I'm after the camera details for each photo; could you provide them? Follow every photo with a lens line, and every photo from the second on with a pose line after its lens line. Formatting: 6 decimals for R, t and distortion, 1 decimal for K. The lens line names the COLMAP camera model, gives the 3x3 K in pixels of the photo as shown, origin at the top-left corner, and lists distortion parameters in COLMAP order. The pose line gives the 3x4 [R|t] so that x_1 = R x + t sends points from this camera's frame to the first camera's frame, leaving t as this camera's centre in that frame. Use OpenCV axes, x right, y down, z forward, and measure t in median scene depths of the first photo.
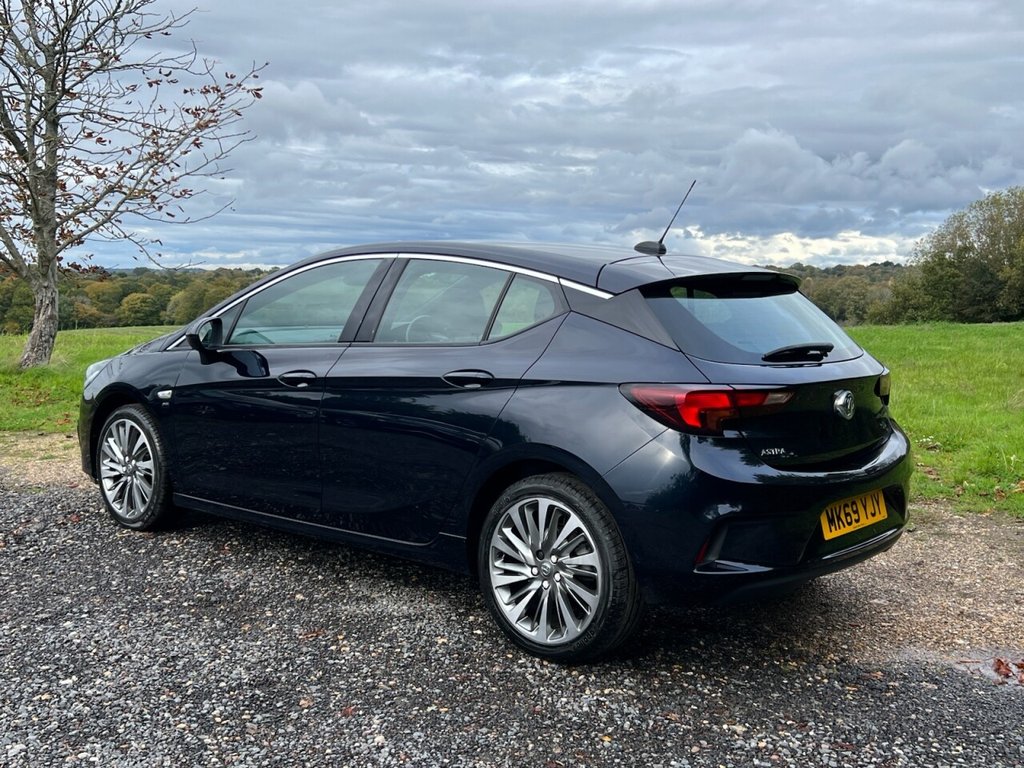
lens RADIAL K [[1092.9, 0, 493.5], [0, 1092.9, 420.0], [0, 0, 1]] dist [0.024364, 0.000000]
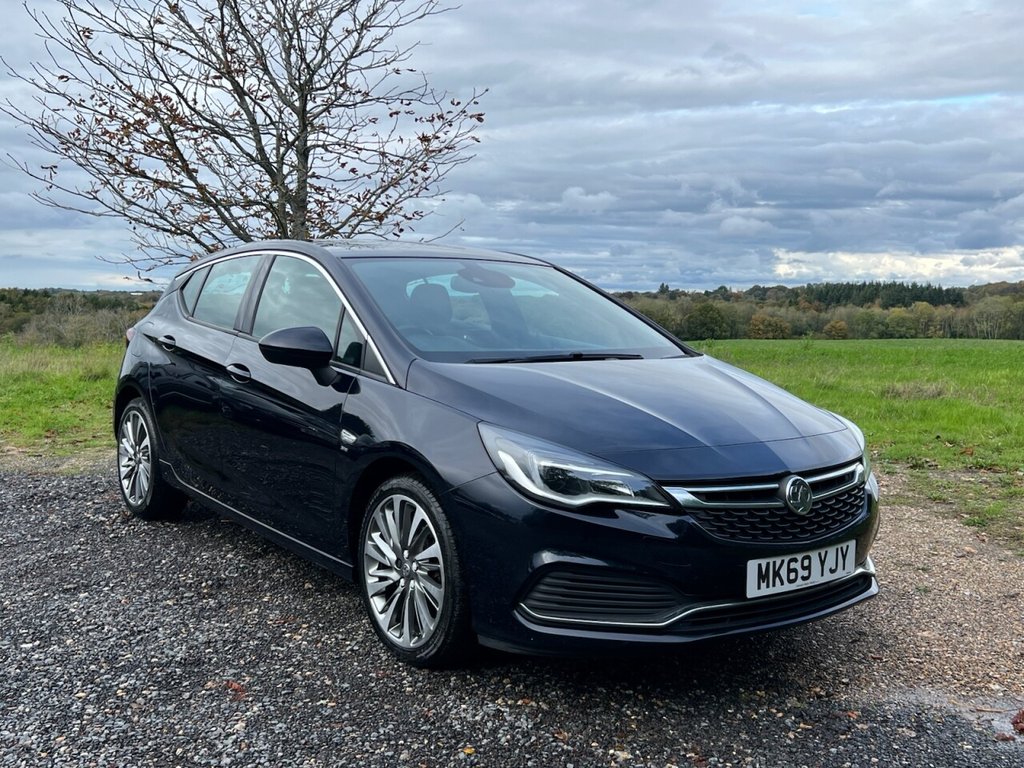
lens RADIAL K [[1056.8, 0, 506.7], [0, 1056.8, 378.7], [0, 0, 1]] dist [0.024954, 0.000000]
pose [[0.961429, 0.010606, -0.274850, 0.309642], [-0.025215, 0.998447, -0.049676, 0.014860], [0.273896, 0.054691, 0.960203, 0.100027]]
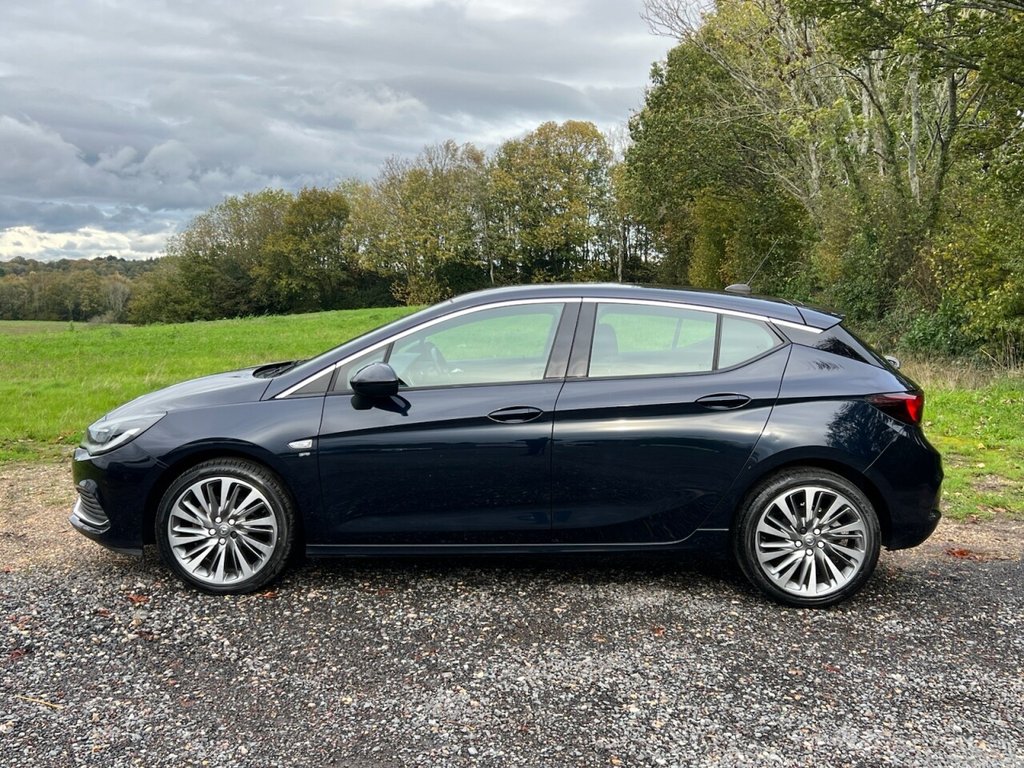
lens RADIAL K [[1056.8, 0, 511.9], [0, 1056.8, 418.2], [0, 0, 1]] dist [0.024954, 0.000000]
pose [[0.767099, -0.089874, 0.635202, -0.996473], [0.084567, 0.995664, 0.038748, -0.087829], [-0.635930, 0.023994, 0.771374, 0.233157]]
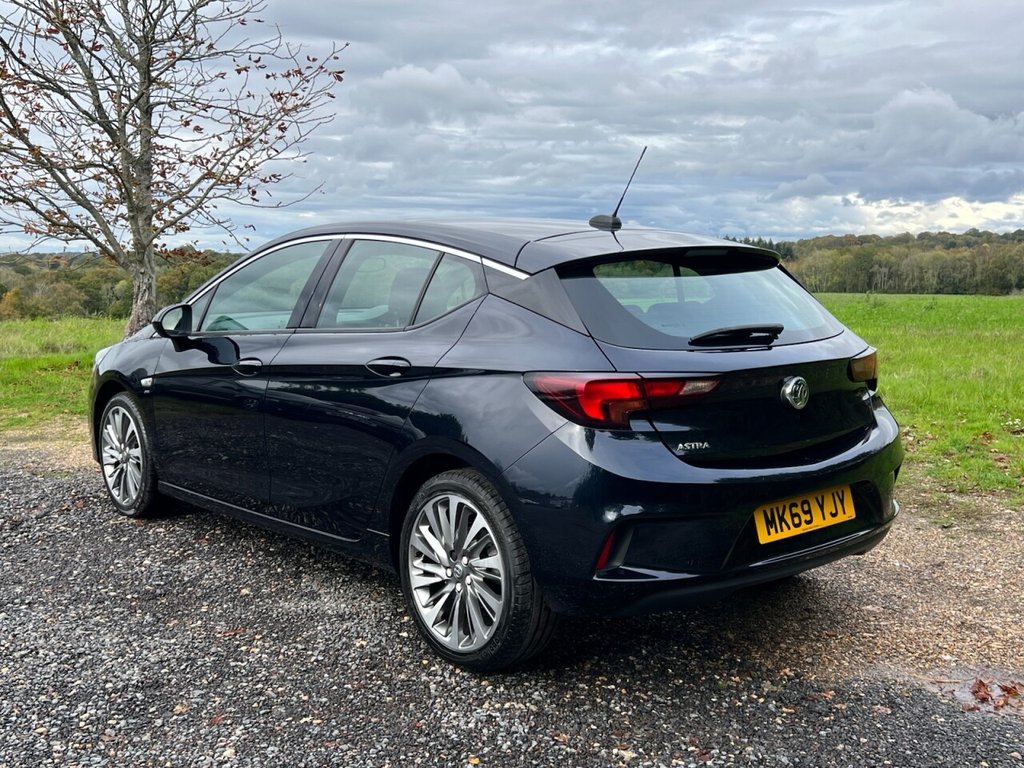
lens RADIAL K [[1092.9, 0, 492.5], [0, 1092.9, 404.4], [0, 0, 1]] dist [0.024364, 0.000000]
pose [[0.990093, -0.003534, -0.140369, 0.202576], [0.004586, 0.999964, 0.007171, -0.011784], [0.140339, -0.007744, 0.990073, 0.077545]]
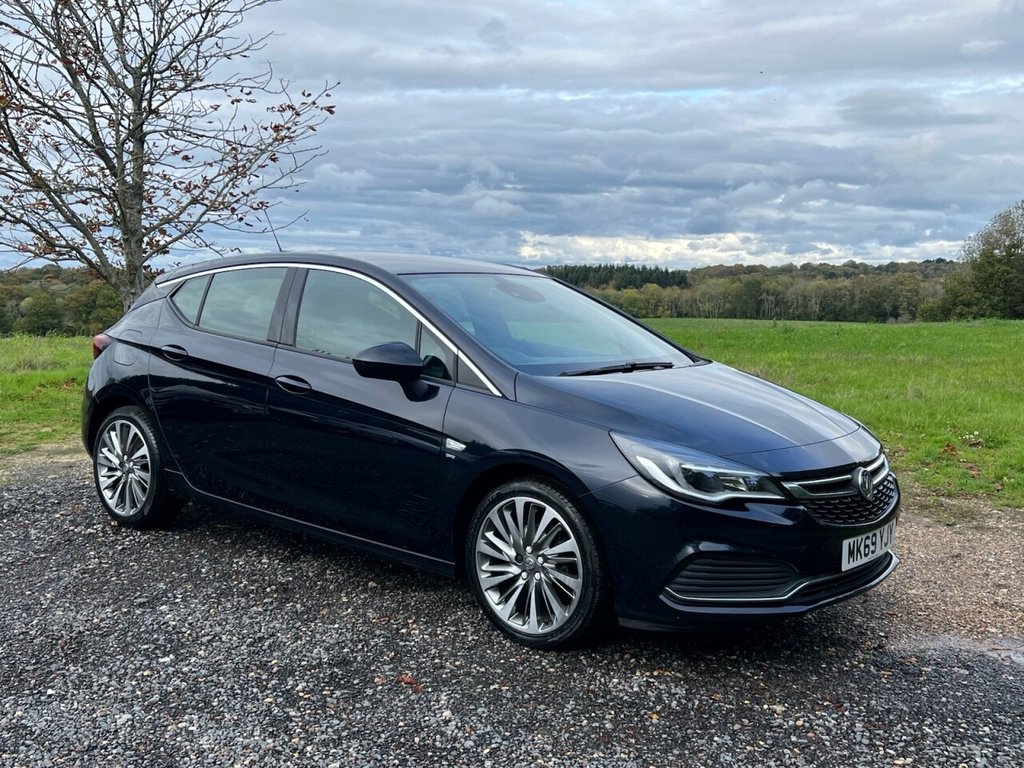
lens RADIAL K [[1056.8, 0, 504.7], [0, 1056.8, 402.9], [0, 0, 1]] dist [0.024954, 0.000000]
pose [[0.998986, -0.002369, -0.044959, 0.001789], [0.001855, 0.999932, -0.011477, -0.006631], [0.044984, 0.011382, 0.998923, -0.049919]]
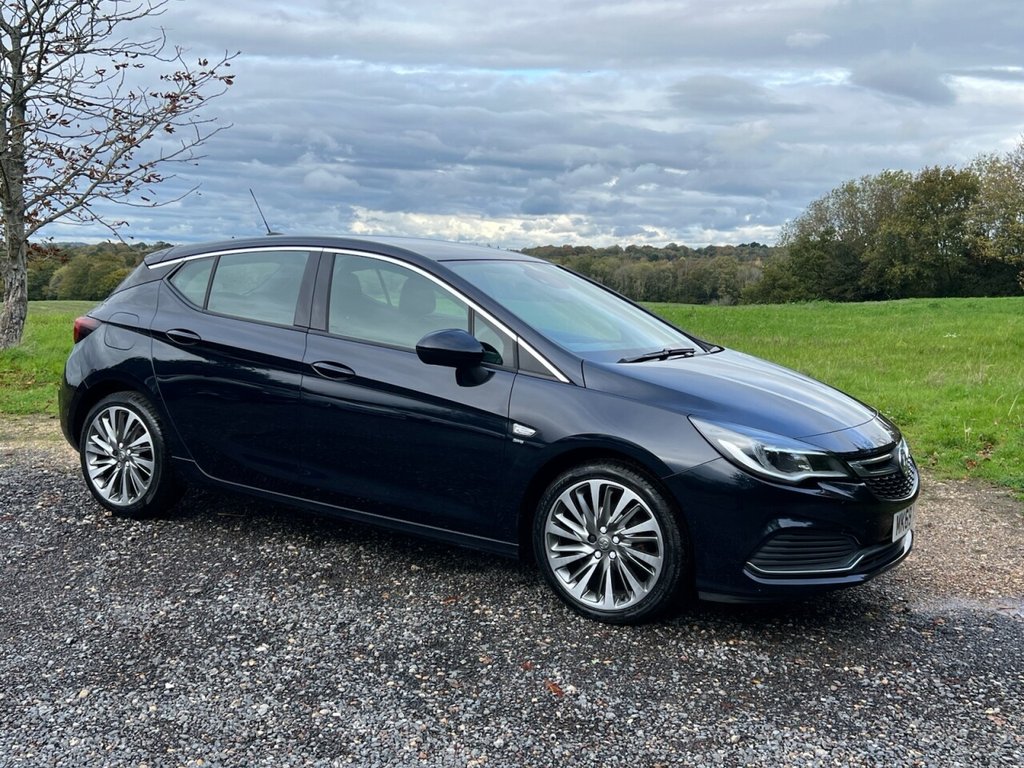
lens RADIAL K [[1056.8, 0, 503.6], [0, 1056.8, 423.6], [0, 0, 1]] dist [0.024954, 0.000000]
pose [[0.993723, -0.009737, 0.111444, -0.234185], [0.006564, 0.999564, 0.028804, -0.014374], [-0.111675, -0.027892, 0.993353, -0.067213]]
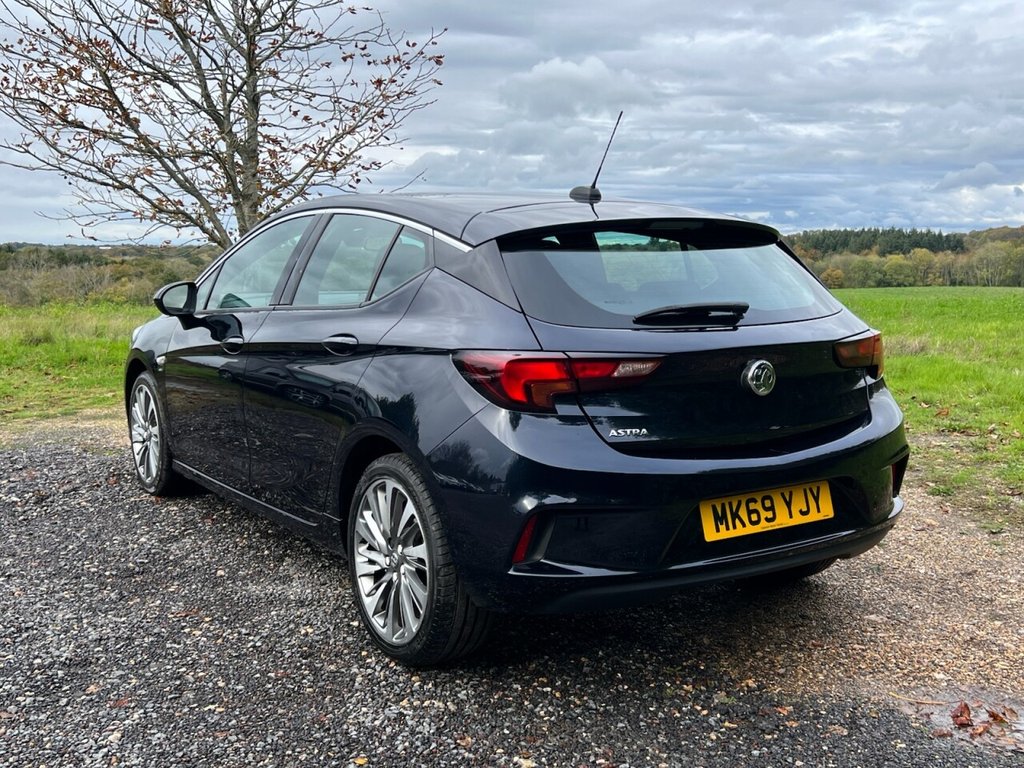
lens RADIAL K [[1092.9, 0, 505.0], [0, 1092.9, 392.2], [0, 0, 1]] dist [0.024364, 0.000000]
pose [[0.964694, 0.014440, -0.262977, 0.355500], [-0.013791, 0.999896, 0.004314, -0.003839], [0.263012, -0.000535, 0.964792, 0.160633]]
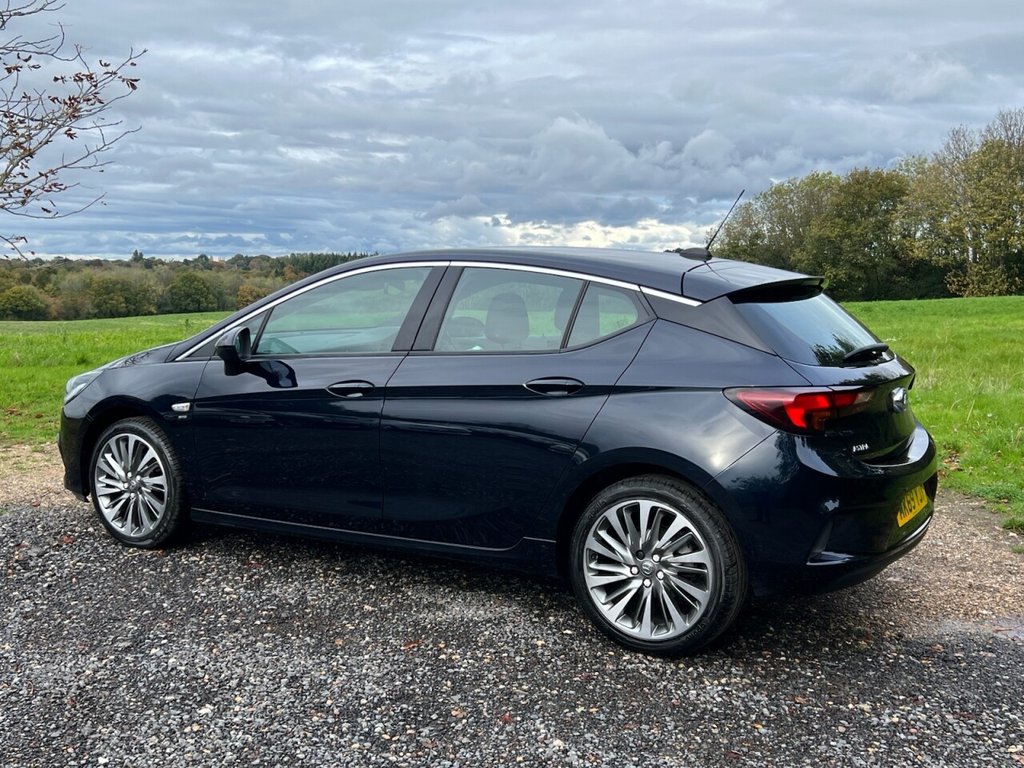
lens RADIAL K [[1092.9, 0, 492.5], [0, 1092.9, 443.9], [0, 0, 1]] dist [0.024364, 0.000000]
pose [[0.984946, -0.035642, 0.169148, -0.261047], [0.030180, 0.998940, 0.034757, -0.021525], [-0.170207, -0.029129, 0.984978, 0.004646]]
